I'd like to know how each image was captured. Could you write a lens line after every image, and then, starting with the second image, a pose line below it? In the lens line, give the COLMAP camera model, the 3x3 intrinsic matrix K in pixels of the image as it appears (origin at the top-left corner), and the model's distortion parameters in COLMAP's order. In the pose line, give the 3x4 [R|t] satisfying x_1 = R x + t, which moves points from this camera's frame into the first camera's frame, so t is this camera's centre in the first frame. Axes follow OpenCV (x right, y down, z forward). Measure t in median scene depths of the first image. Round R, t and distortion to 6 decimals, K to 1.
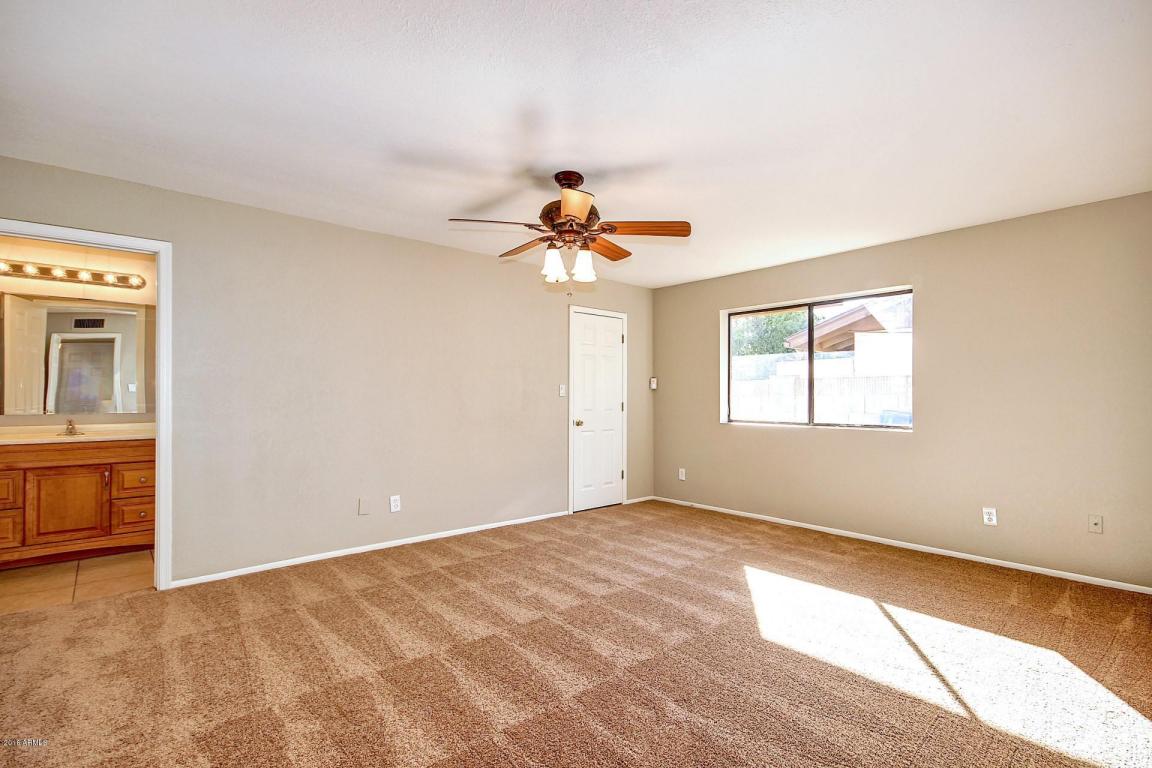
lens RADIAL K [[531.5, 0, 581.3], [0, 531.5, 394.1], [0, 0, 1]] dist [-0.006606, -0.000236]
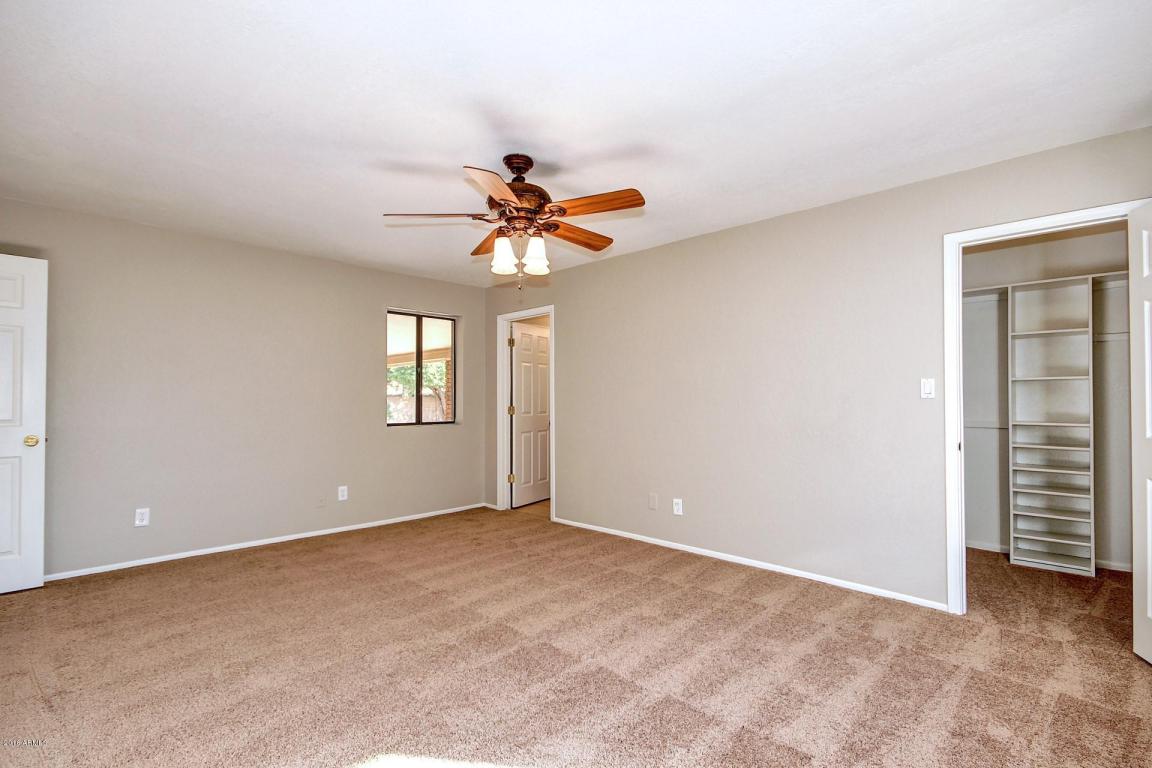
lens RADIAL K [[531.5, 0, 581.3], [0, 531.5, 394.1], [0, 0, 1]] dist [-0.006606, -0.000236]
pose [[0.090864, -0.017353, -0.995712, 0.745985], [0.002911, 0.999849, -0.017159, 0.011443], [0.995859, -0.001340, 0.090901, 0.849761]]
